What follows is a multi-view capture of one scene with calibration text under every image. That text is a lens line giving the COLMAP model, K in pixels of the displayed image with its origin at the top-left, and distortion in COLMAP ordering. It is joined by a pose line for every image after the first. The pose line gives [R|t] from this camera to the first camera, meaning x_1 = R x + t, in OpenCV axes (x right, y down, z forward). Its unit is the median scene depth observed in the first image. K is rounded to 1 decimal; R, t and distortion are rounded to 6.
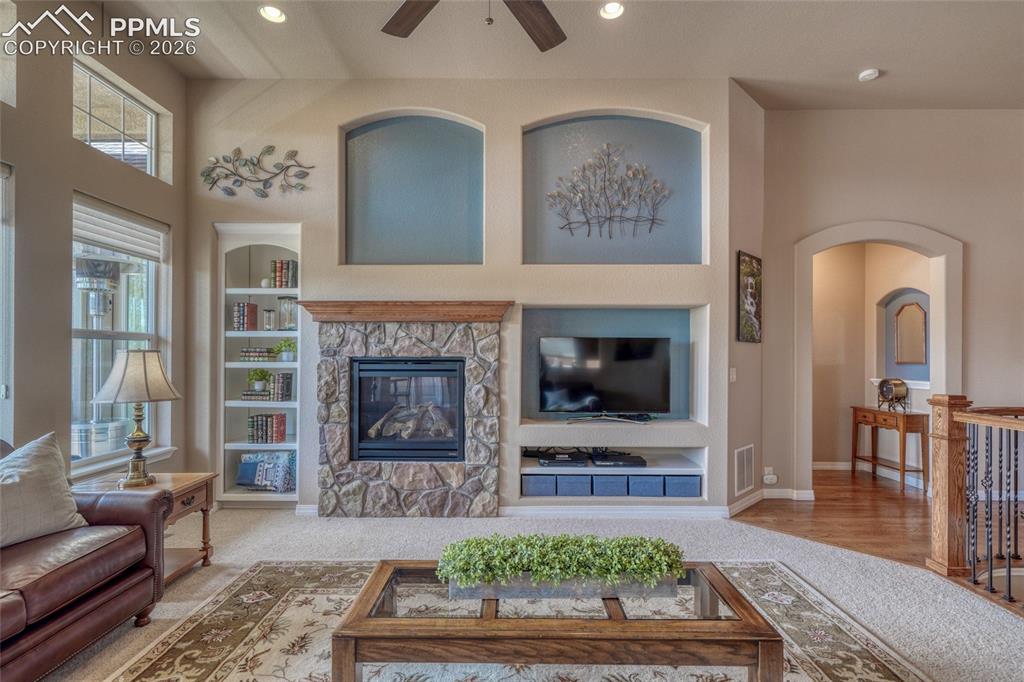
lens RADIAL K [[480.4, 0, 512.5], [0, 480.4, 351.4], [0, 0, 1]] dist [0.000810, -0.000108]
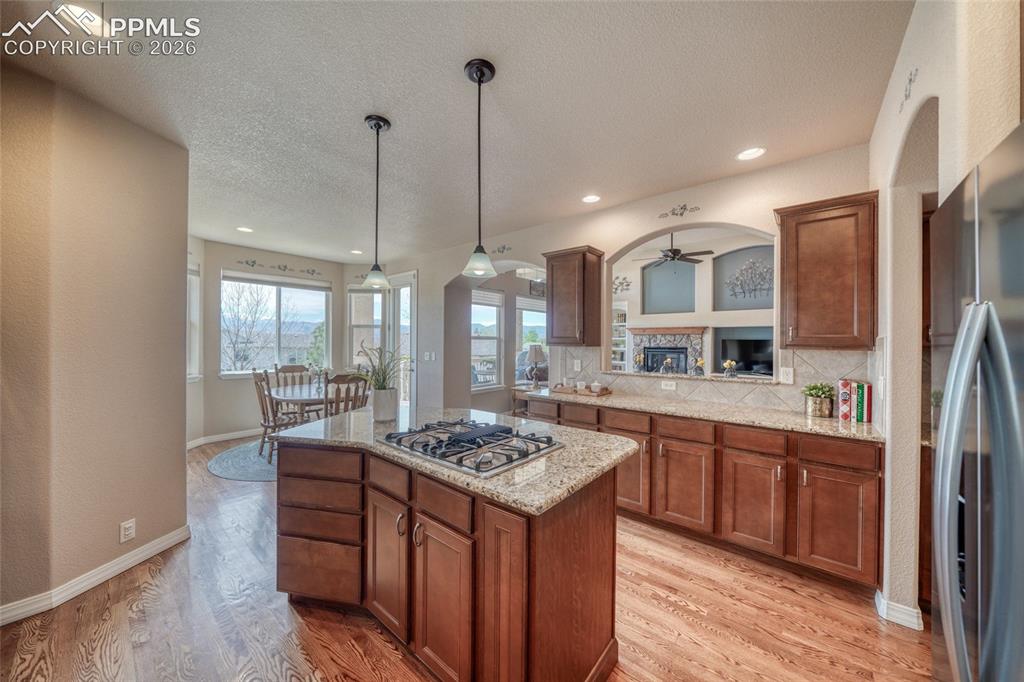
lens RADIAL K [[354.5, 0, 503.7], [0, 354.5, 342.1], [0, 0, 1]] dist [-0.005285, -0.000303]
pose [[0.762387, 0.001476, -0.647120, 0.392654], [0.000043, 0.999997, 0.002331, -0.020722], [0.647121, -0.001805, 0.762385, -1.160553]]
